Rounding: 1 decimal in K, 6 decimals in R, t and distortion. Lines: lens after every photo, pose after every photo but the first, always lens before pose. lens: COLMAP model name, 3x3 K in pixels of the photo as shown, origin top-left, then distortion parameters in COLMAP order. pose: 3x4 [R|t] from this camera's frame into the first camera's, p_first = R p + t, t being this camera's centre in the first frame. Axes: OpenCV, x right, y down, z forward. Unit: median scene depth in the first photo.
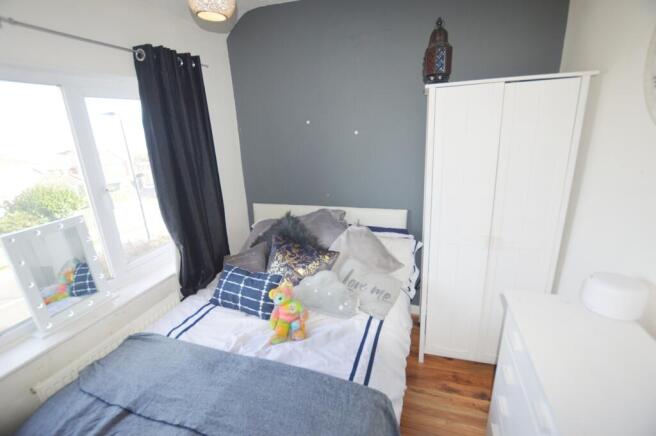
lens RADIAL K [[291.1, 0, 328.0], [0, 291.1, 218.0], [0, 0, 1]] dist [-0.000070, 0.000073]
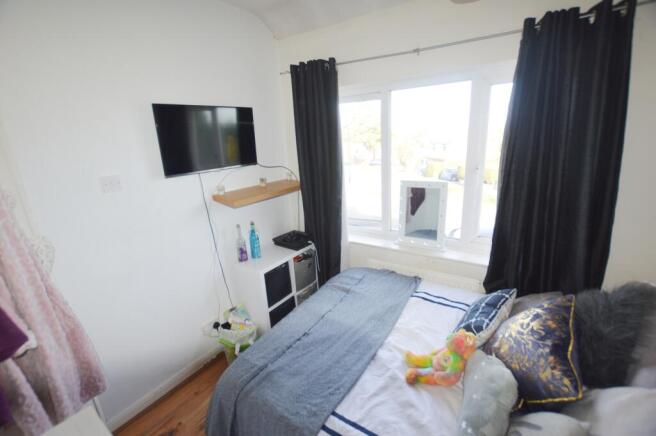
lens RADIAL K [[313.2, 0, 328.0], [0, 313.2, 218.0], [0, 0, 1]] dist [0.000909, 0.000131]
pose [[-0.286917, 0.321384, -0.902436, 0.629177], [-0.210884, 0.897744, 0.386760, -0.294299], [0.934455, 0.301277, -0.189803, 0.810361]]
